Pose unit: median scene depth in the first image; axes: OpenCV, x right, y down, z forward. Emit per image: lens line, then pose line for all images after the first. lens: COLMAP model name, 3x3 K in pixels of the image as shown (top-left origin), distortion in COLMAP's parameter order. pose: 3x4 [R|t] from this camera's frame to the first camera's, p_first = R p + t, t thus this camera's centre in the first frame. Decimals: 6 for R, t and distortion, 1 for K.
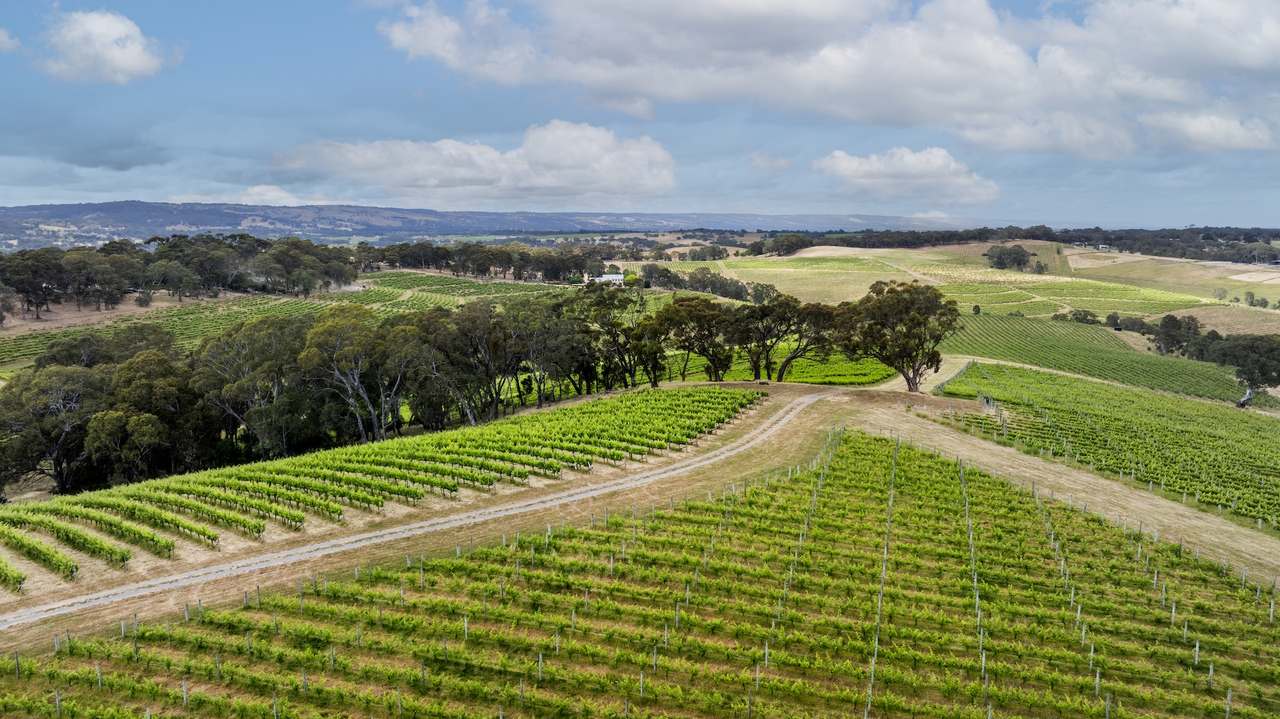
lens RADIAL K [[891.4, 0, 642.1], [0, 891.4, 364.0], [0, 0, 1]] dist [-0.029101, 0.020476]
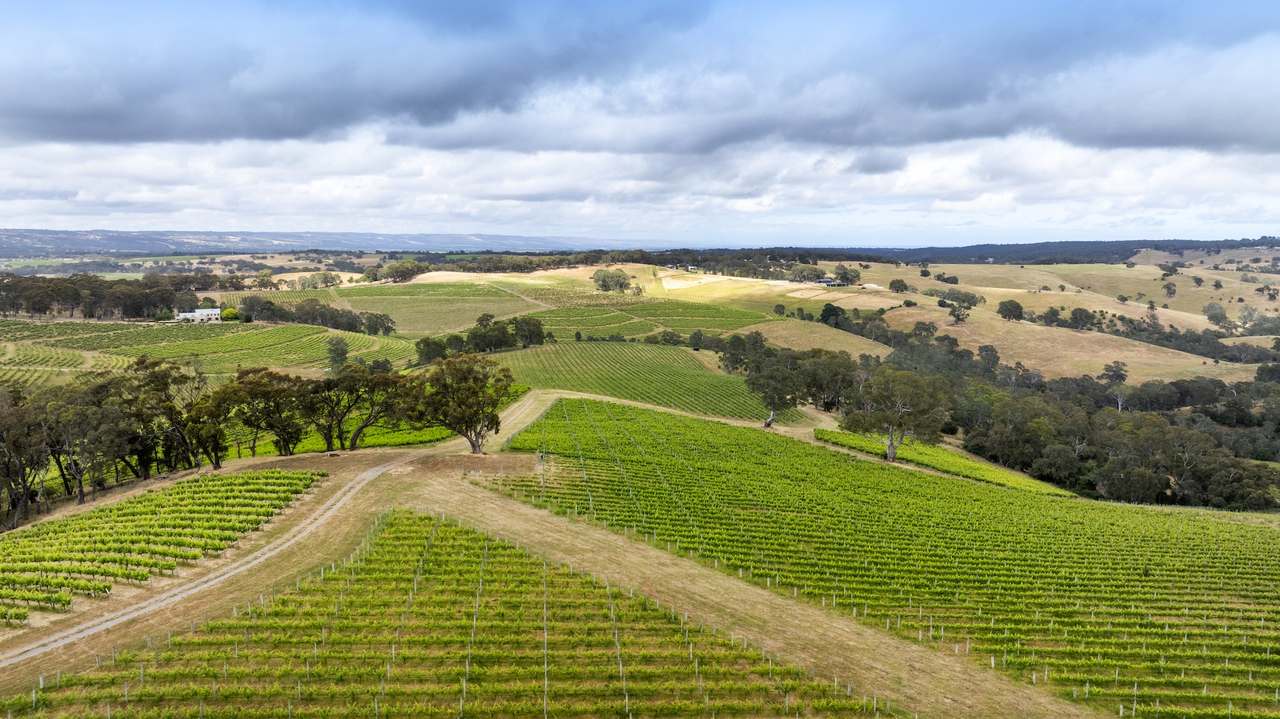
lens RADIAL K [[891.4, 0, 639.8], [0, 891.4, 354.0], [0, 0, 1]] dist [-0.029101, 0.020476]
pose [[0.916592, -0.046990, 0.397054, 0.074083], [0.059656, 0.998026, -0.019603, -0.065820], [-0.395349, 0.041655, 0.917586, -0.086873]]
